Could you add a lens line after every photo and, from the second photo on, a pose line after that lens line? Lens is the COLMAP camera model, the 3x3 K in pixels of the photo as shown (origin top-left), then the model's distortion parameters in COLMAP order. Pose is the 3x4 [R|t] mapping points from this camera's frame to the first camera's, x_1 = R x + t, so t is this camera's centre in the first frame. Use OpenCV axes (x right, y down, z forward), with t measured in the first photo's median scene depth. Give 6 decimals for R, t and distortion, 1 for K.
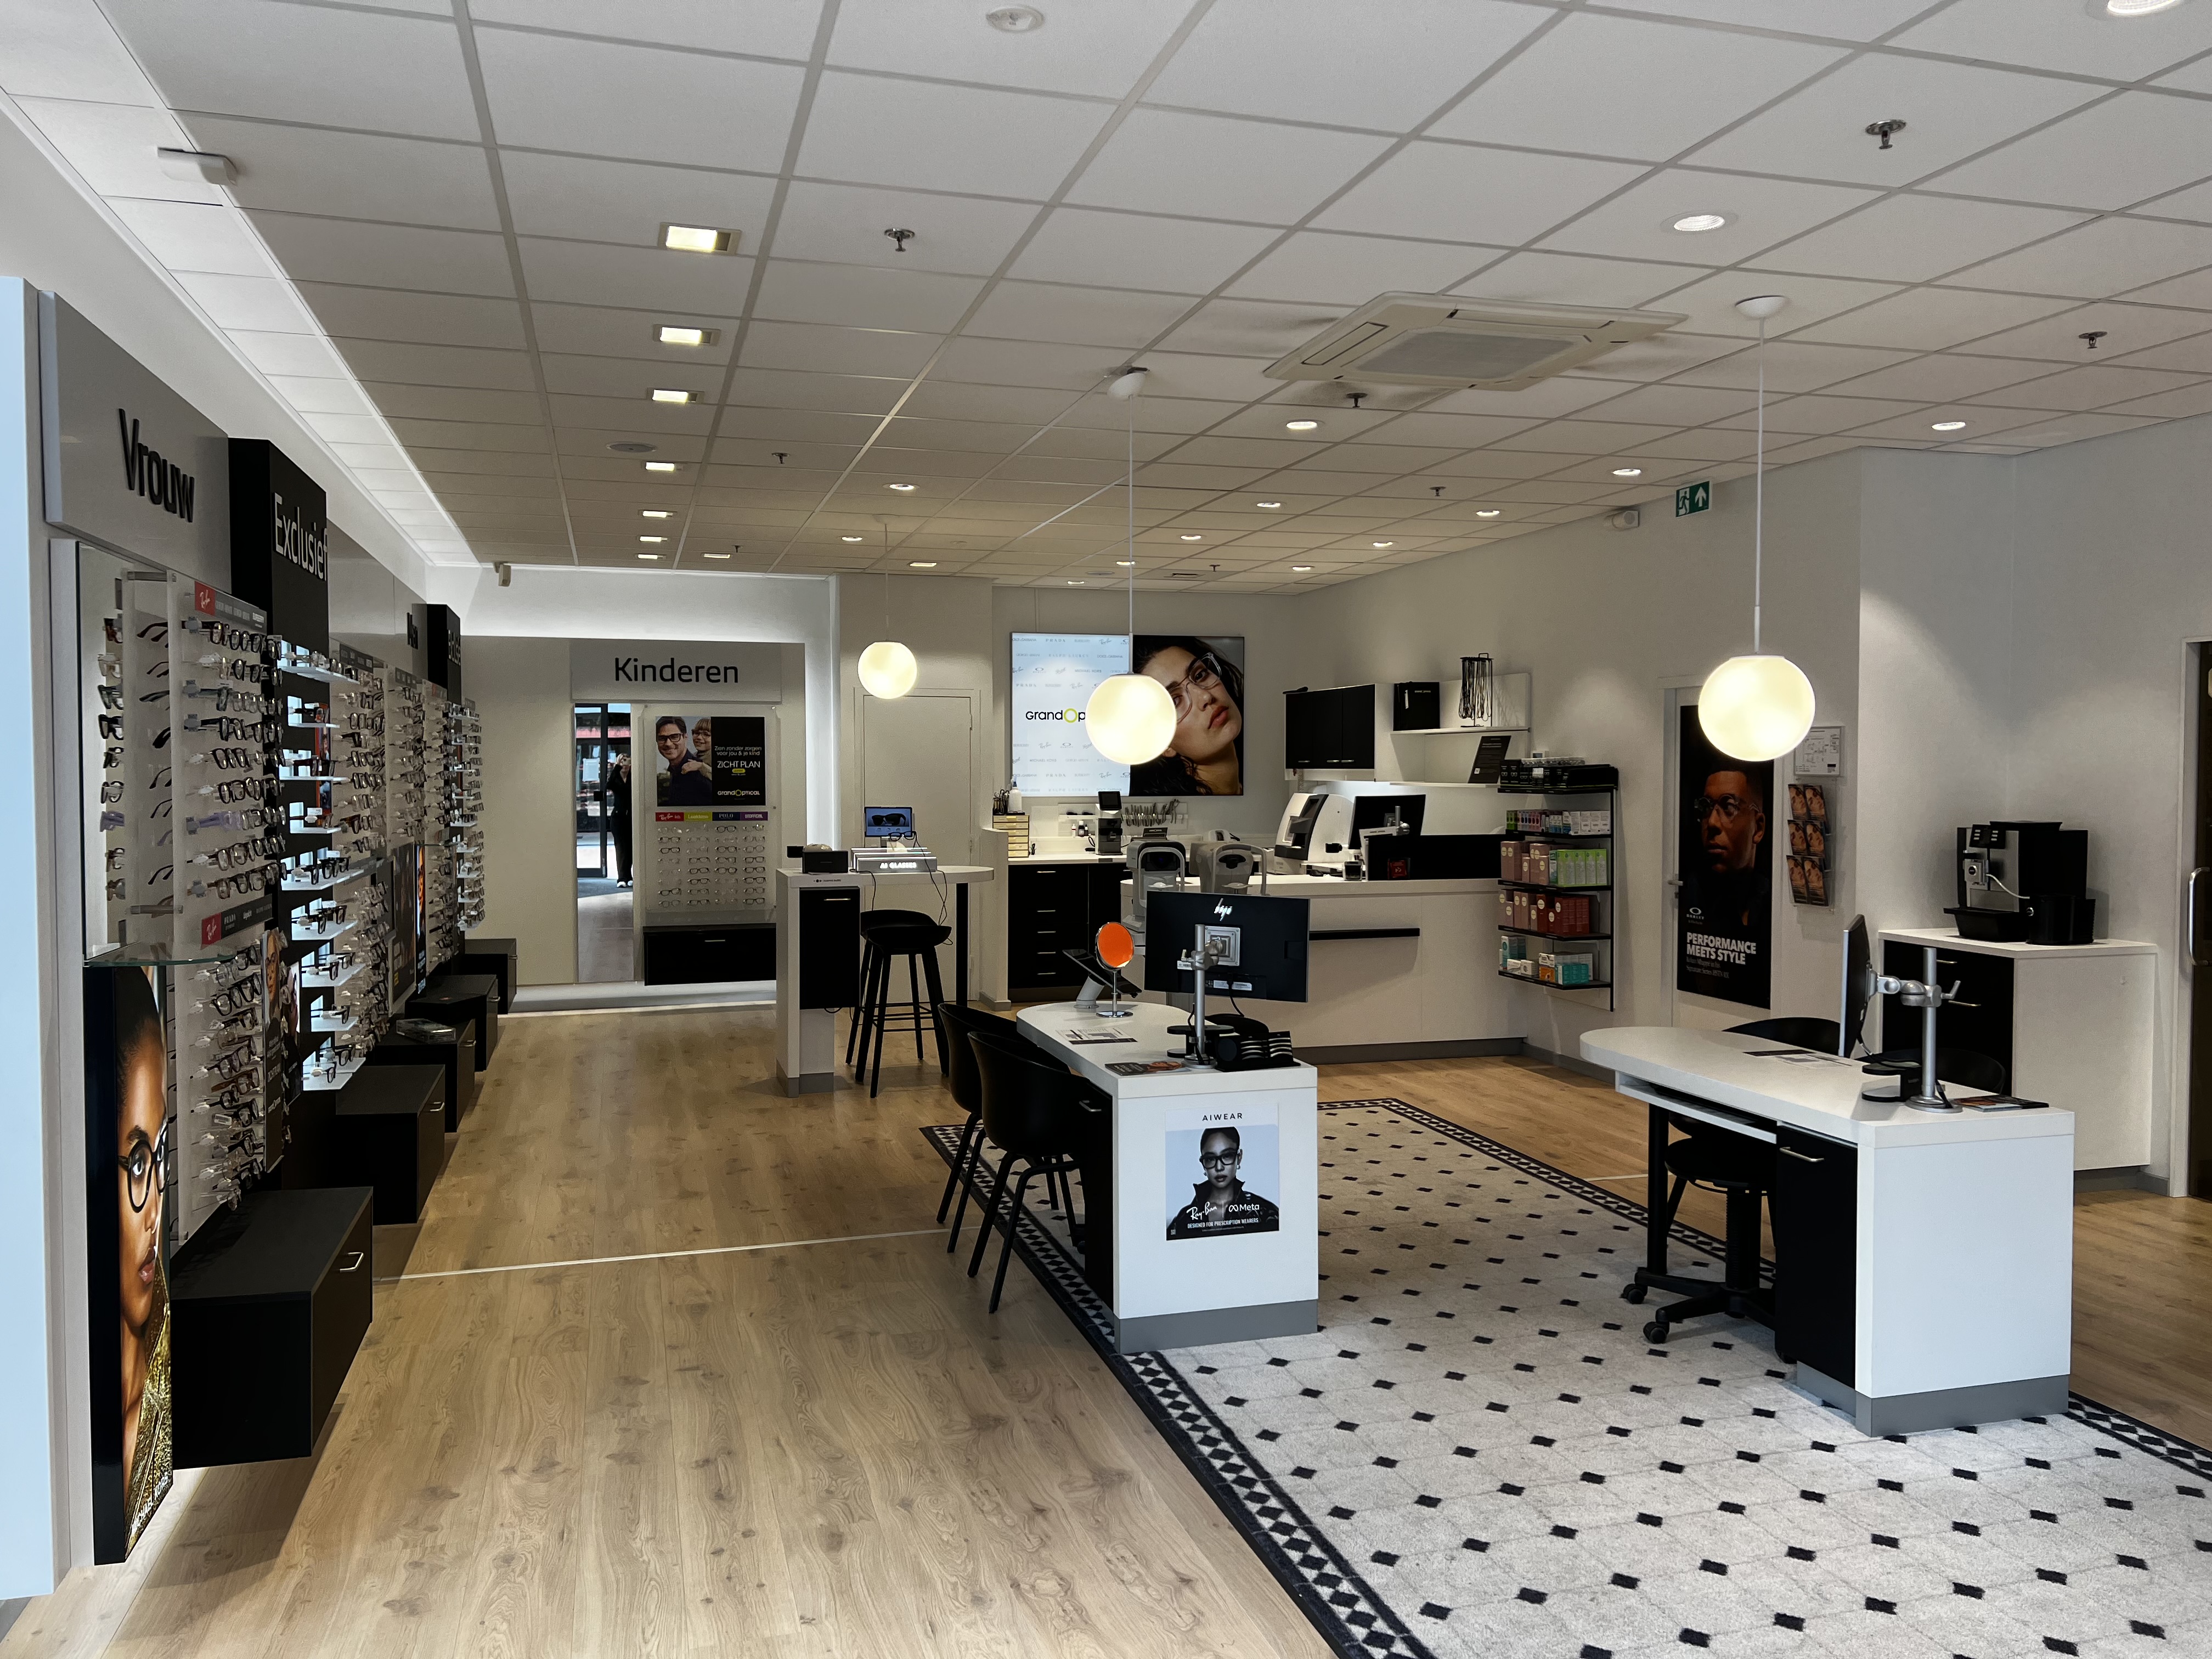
lens RADIAL K [[1672.1, 0, 1101.1], [0, 1672.1, 839.8], [0, 0, 1]] dist [0.055892, -0.062316]
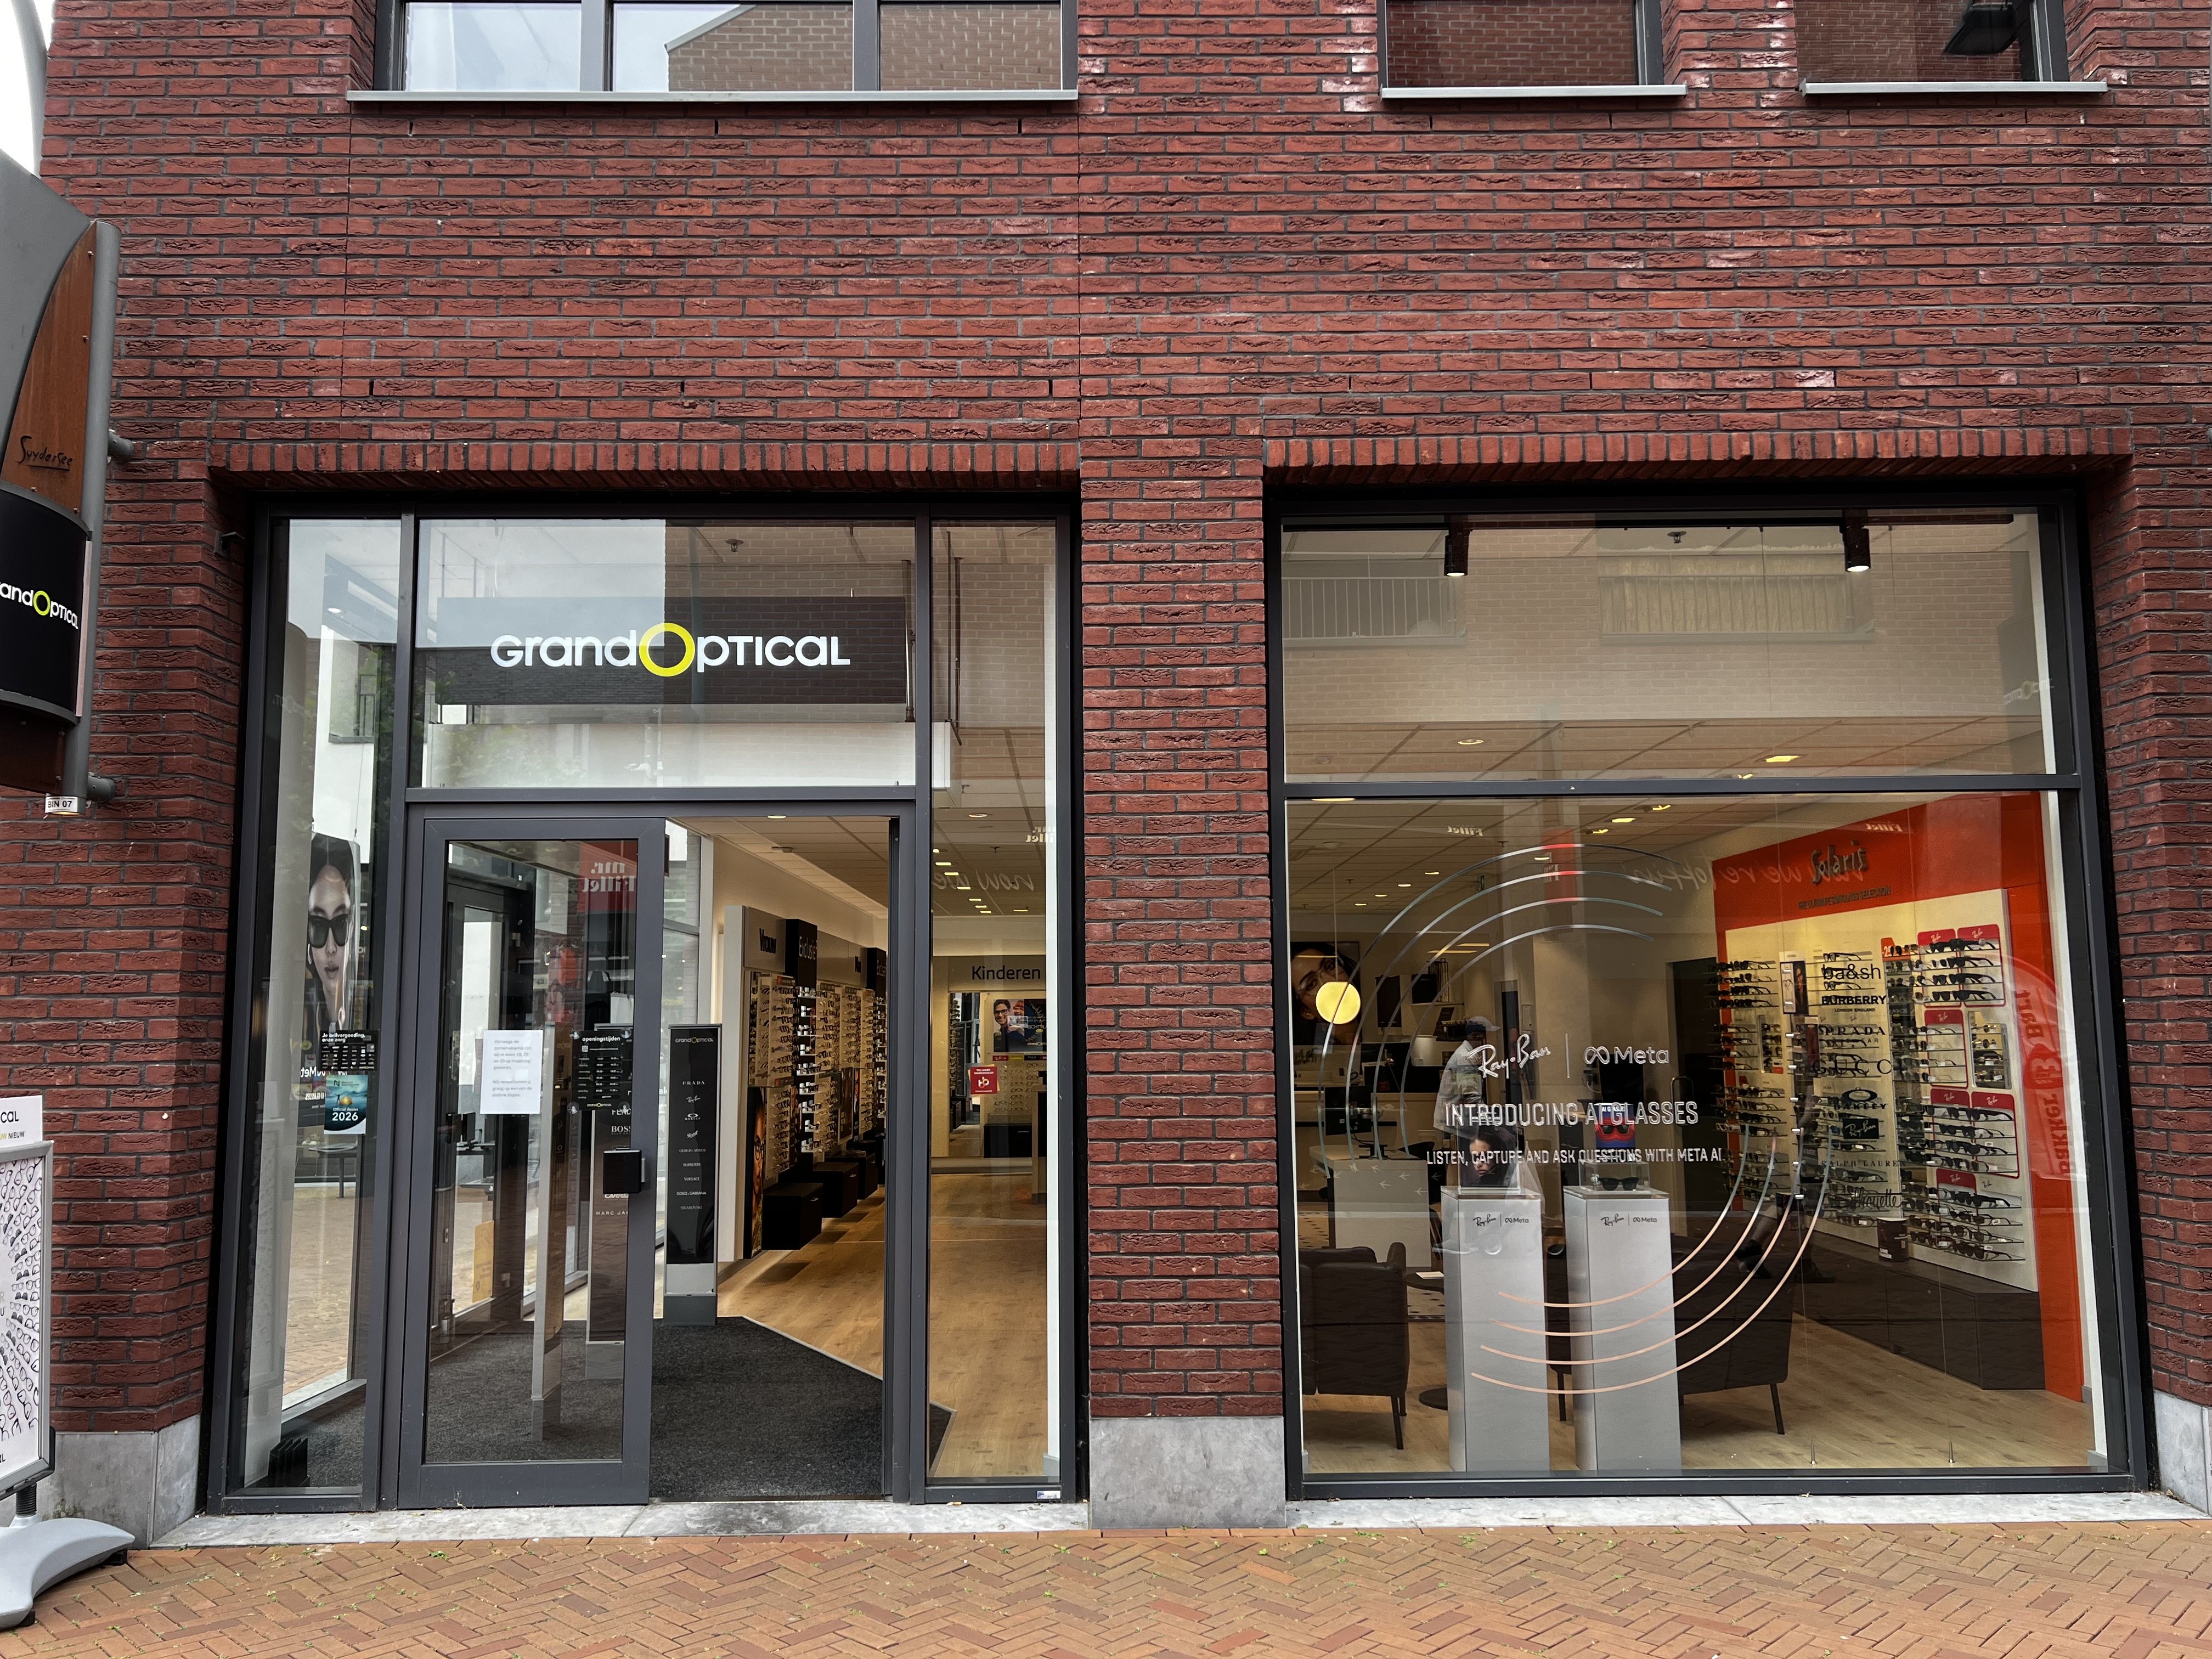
lens RADIAL K [[1672.1, 0, 1105.8], [0, 1672.1, 827.8], [0, 0, 1]] dist [0.055892, -0.062316]
pose [[0.963688, -0.038990, -0.264168, 0.494228], [-0.003751, 0.987209, -0.159390, 0.042338], [0.267003, 0.154593, 0.951215, -1.024128]]
